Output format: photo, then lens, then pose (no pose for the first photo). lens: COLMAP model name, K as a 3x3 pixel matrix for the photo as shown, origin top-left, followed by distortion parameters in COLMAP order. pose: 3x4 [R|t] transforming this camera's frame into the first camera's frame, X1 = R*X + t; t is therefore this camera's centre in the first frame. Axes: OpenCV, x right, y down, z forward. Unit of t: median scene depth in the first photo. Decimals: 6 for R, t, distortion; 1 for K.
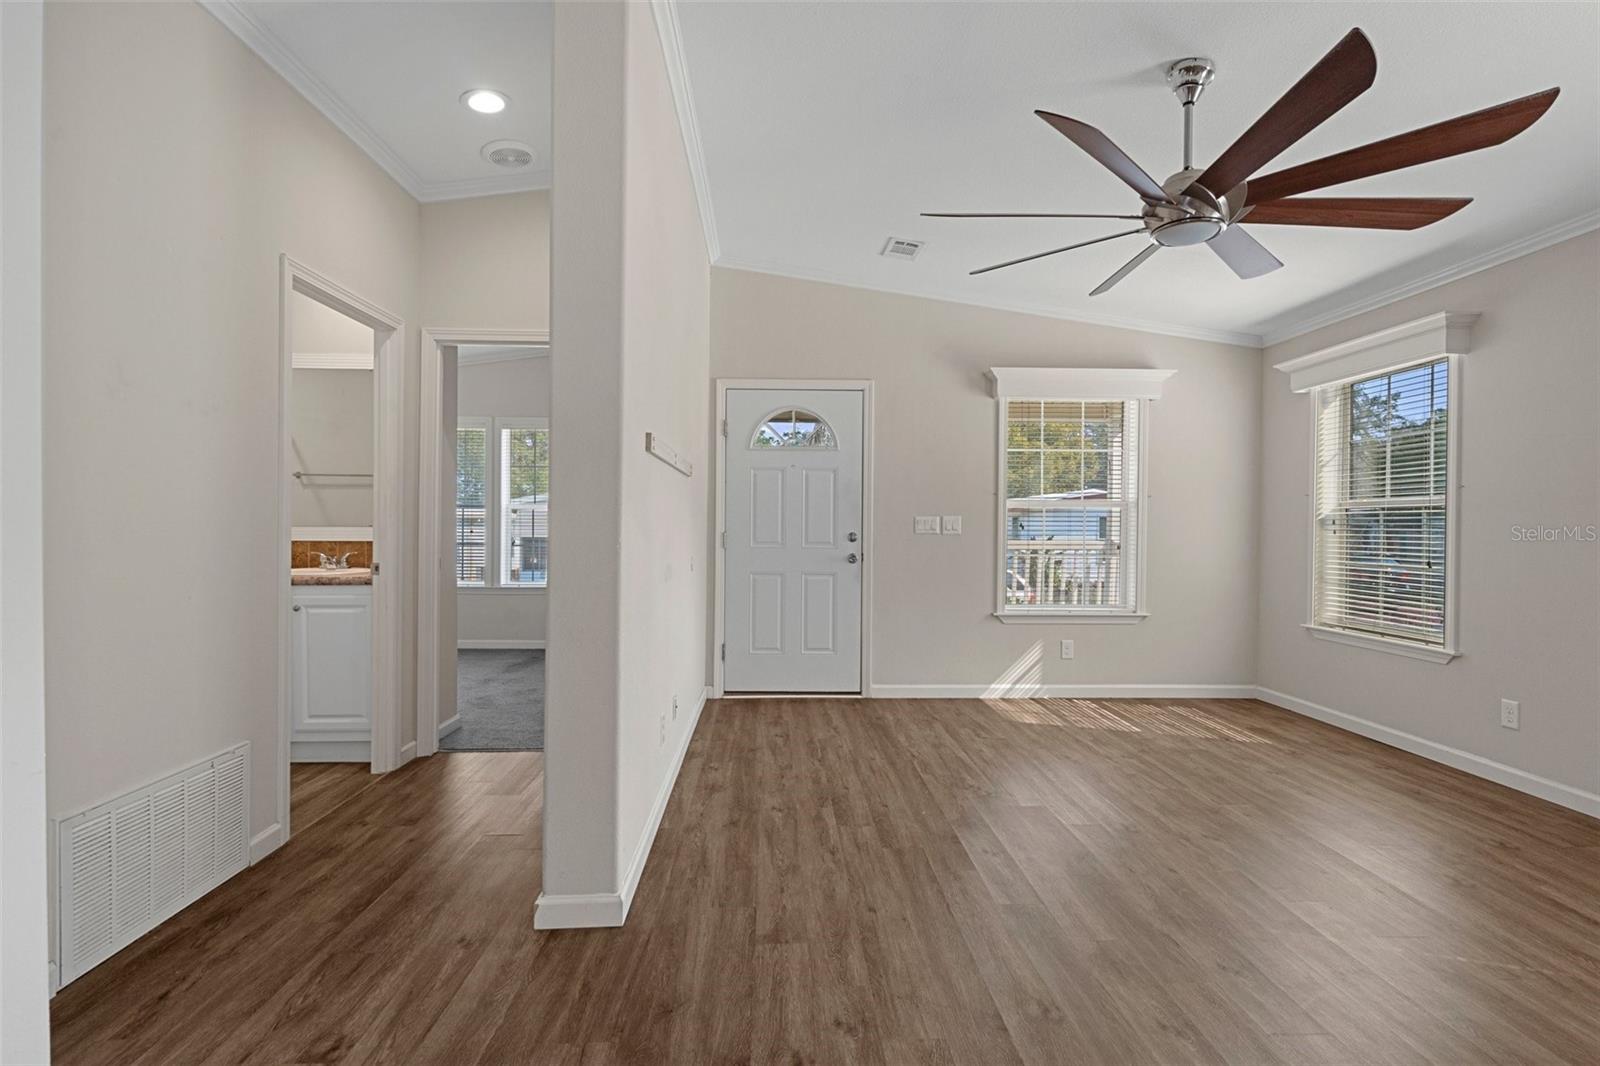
lens RADIAL K [[775.1, 0, 800.0], [0, 775.1, 533.0], [0, 0, 1]] dist [0.000963, 0.000676]
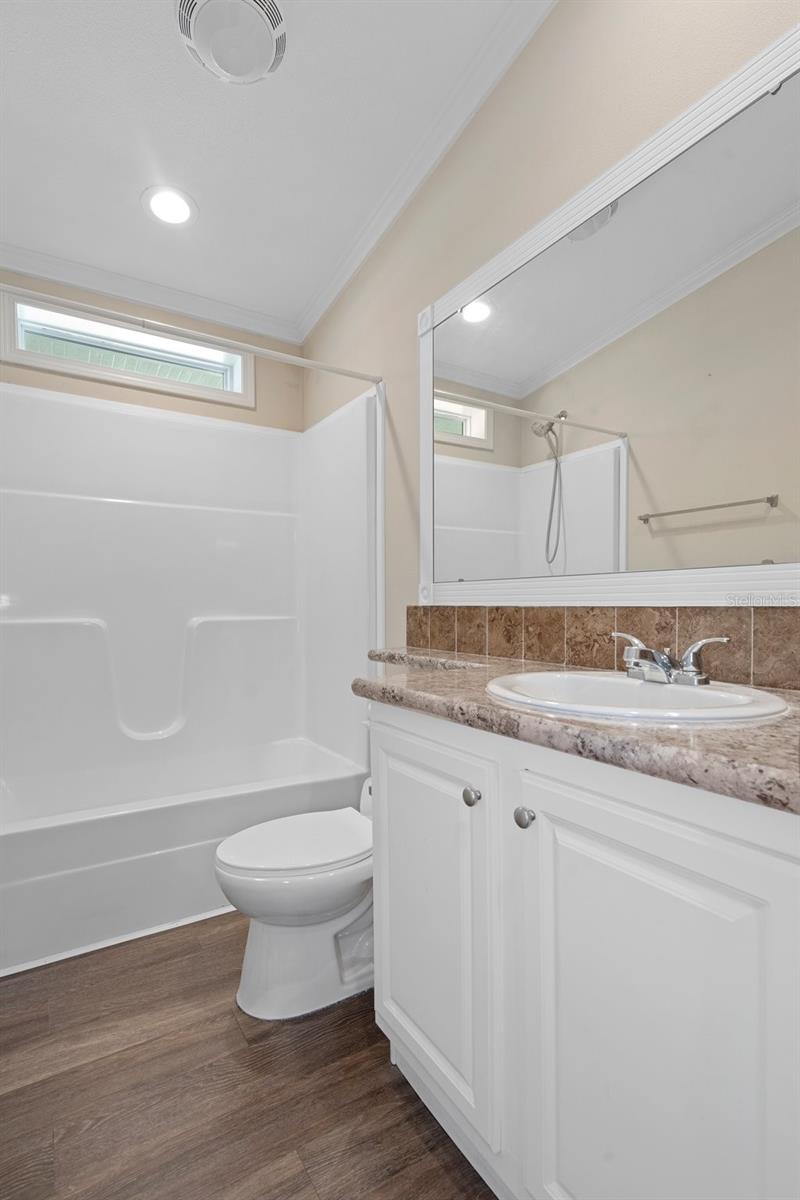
lens RADIAL K [[569.2, 0, 399.8], [0, 569.2, 628.7], [0, 0, 1]] dist [0.000233, -0.000847]
pose [[0.502049, 0.023791, -0.864512, -0.491674], [-0.002757, 0.999660, 0.025909, 0.017184], [0.864835, -0.010624, 0.501945, 0.862896]]
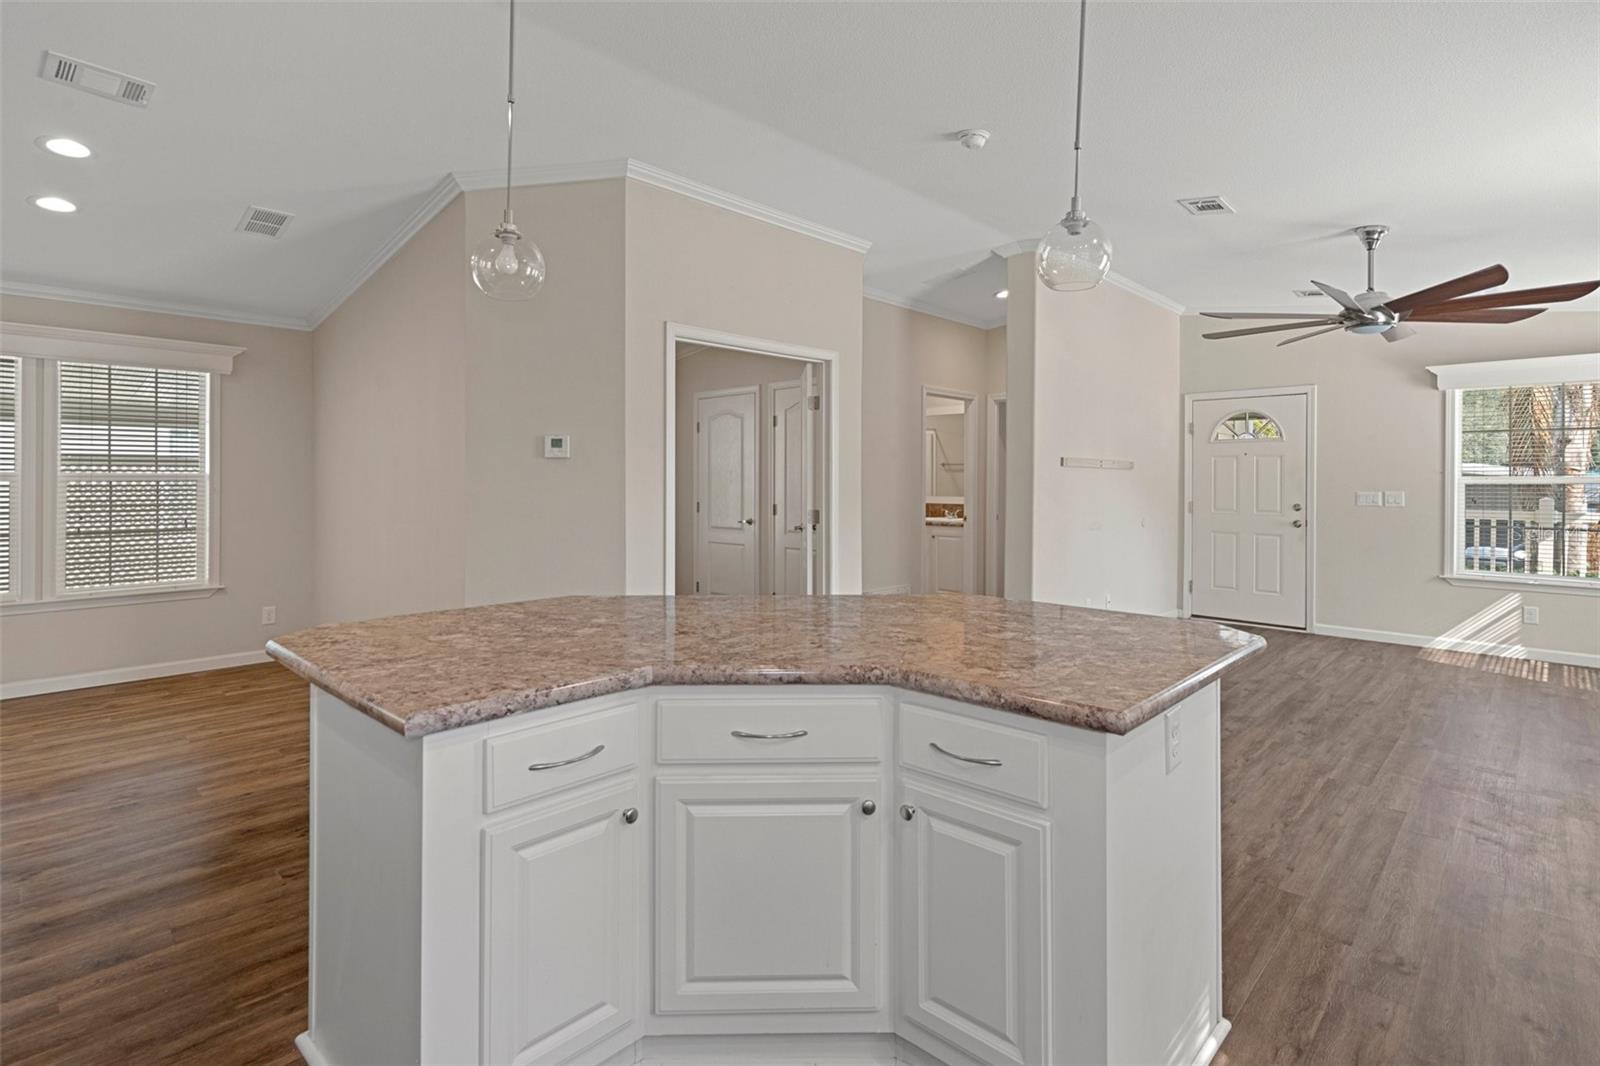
lens RADIAL K [[776.9, 0, 791.2], [0, 776.9, 475.0], [0, 0, 1]] dist [-0.001361, 0.000162]
pose [[0.691705, -0.007677, -0.722140, 0.600388], [-0.006966, 0.999826, -0.017301, -0.028623], [0.722147, 0.016997, 0.691531, -0.726994]]
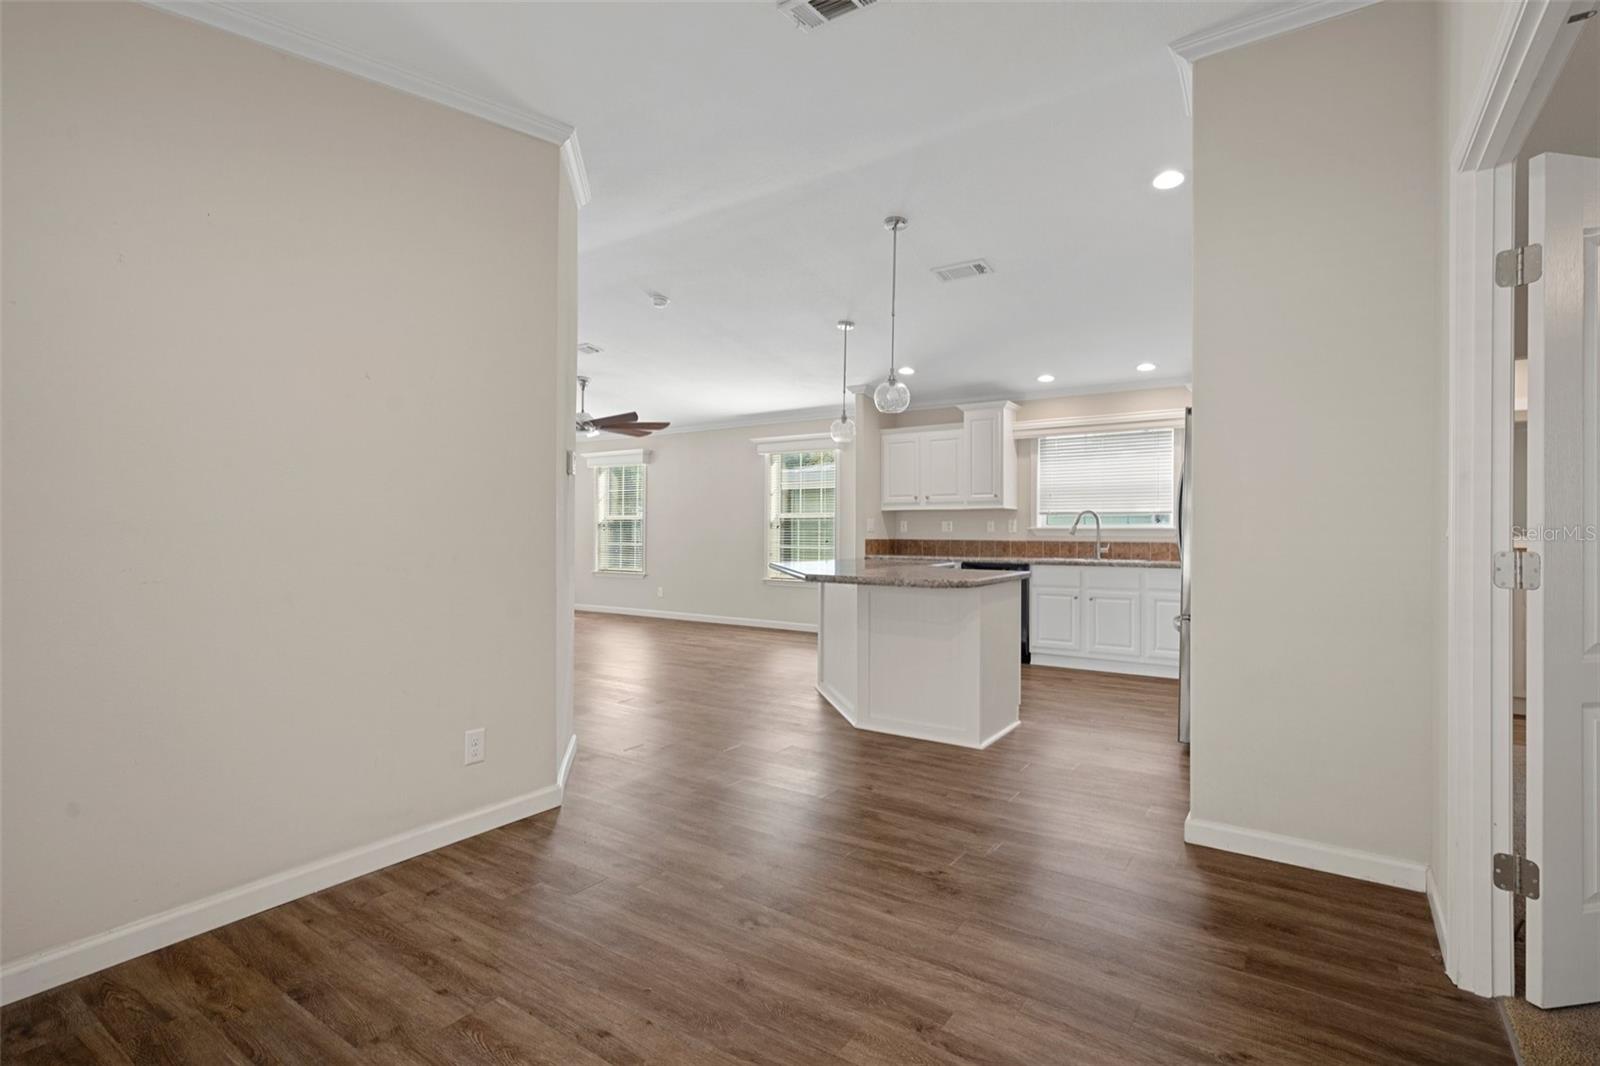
lens RADIAL K [[761.9, 0, 795.2], [0, 761.9, 527.6], [0, 0, 1]] dist [0.001458, 0.000257]
pose [[0.605062, 0.000513, 0.796179, -0.983107], [0.004856, 0.999979, -0.004334, 0.005569], [-0.796164, 0.006489, 0.605046, -1.052528]]
